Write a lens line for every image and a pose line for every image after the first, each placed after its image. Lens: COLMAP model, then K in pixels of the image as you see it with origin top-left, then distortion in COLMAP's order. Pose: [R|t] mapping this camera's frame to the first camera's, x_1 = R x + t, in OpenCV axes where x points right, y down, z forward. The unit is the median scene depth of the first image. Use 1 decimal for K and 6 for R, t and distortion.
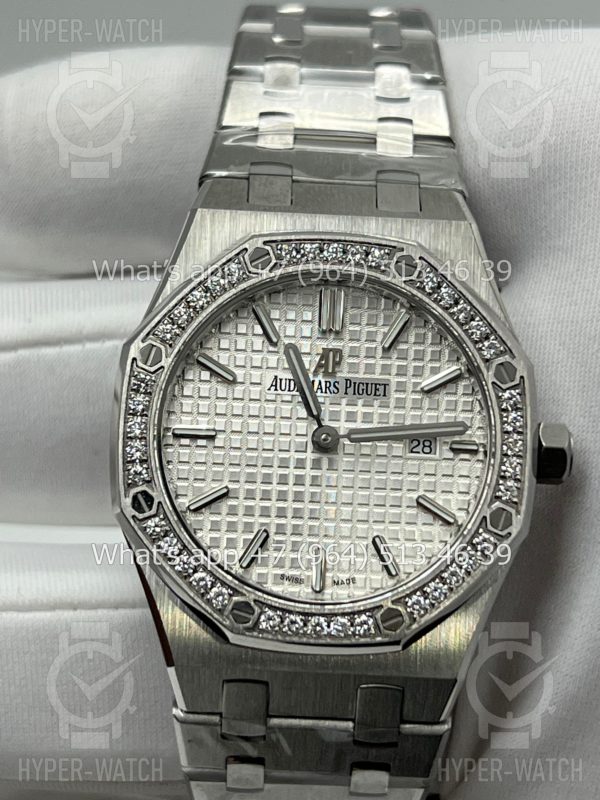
lens RADIAL K [[1943.2, 0, 299.4], [0, 1943.2, 397.2], [0, 0, 1]] dist [0.227993, 0.000000]
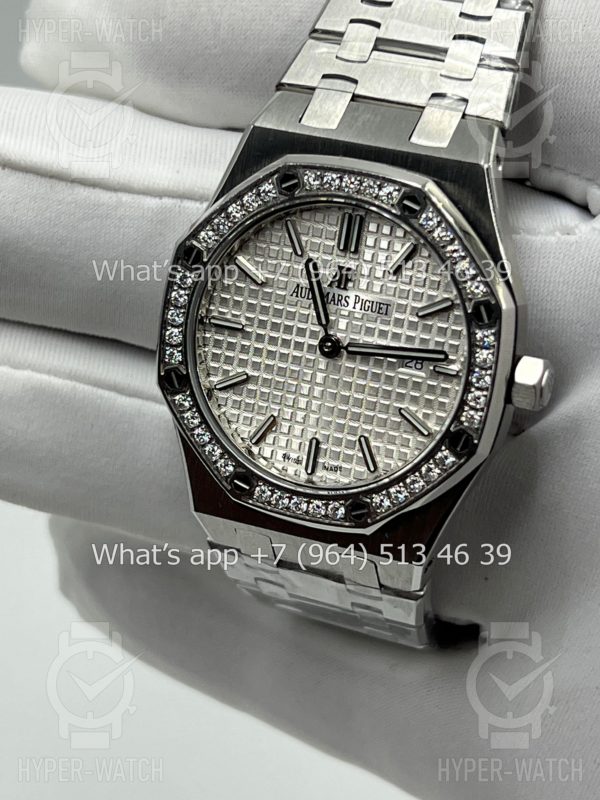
lens RADIAL K [[1943.2, 0, 302.8], [0, 1943.2, 420.1], [0, 0, 1]] dist [0.227993, 0.000000]
pose [[0.926344, 0.161412, -0.340342, 0.395525], [-0.067700, 0.960166, 0.271106, -0.246202], [0.370545, -0.228096, 0.900371, -0.049756]]
